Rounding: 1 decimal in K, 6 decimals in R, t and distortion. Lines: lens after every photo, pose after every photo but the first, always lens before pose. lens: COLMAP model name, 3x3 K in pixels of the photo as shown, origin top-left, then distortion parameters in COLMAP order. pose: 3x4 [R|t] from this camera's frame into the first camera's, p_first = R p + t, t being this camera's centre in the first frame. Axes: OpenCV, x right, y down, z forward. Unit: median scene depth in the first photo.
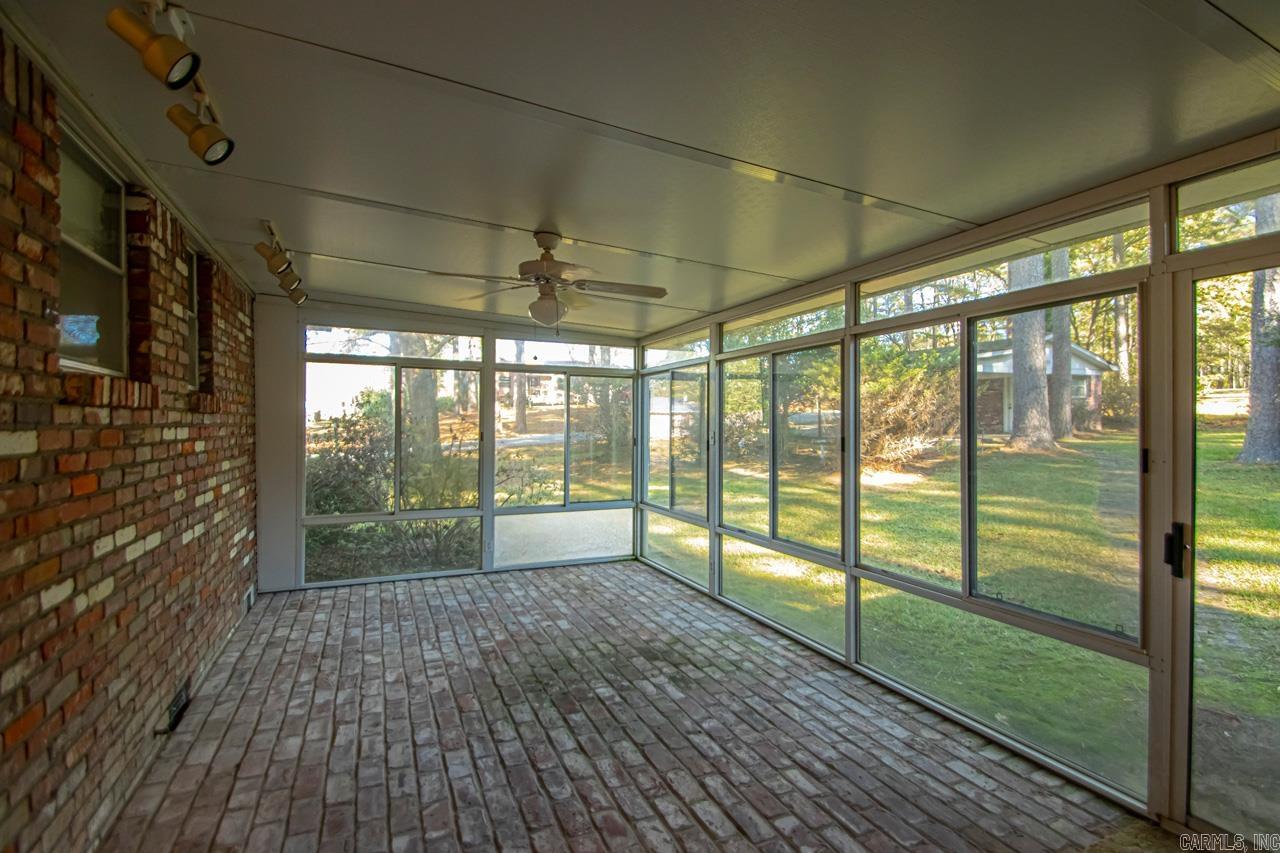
lens RADIAL K [[592.0, 0, 652.3], [0, 592.0, 428.9], [0, 0, 1]] dist [0.022999, -0.021671]
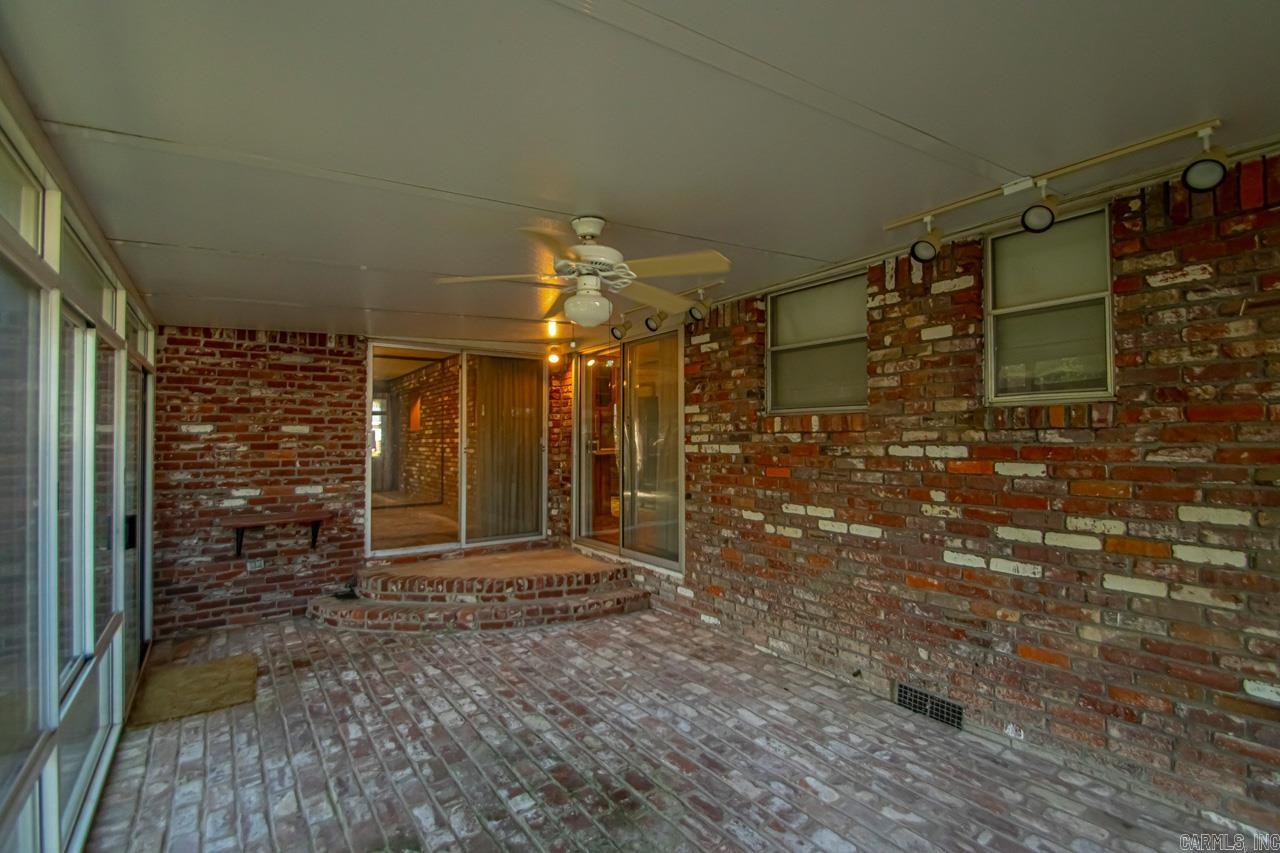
lens RADIAL K [[592.0, 0, 652.3], [0, 592.0, 428.9], [0, 0, 1]] dist [0.022999, -0.021671]
pose [[-0.982333, 0.009162, -0.186919, -0.127495], [0.010308, 0.999934, -0.005158, -0.034004], [0.186860, -0.006993, -0.982362, 2.130326]]
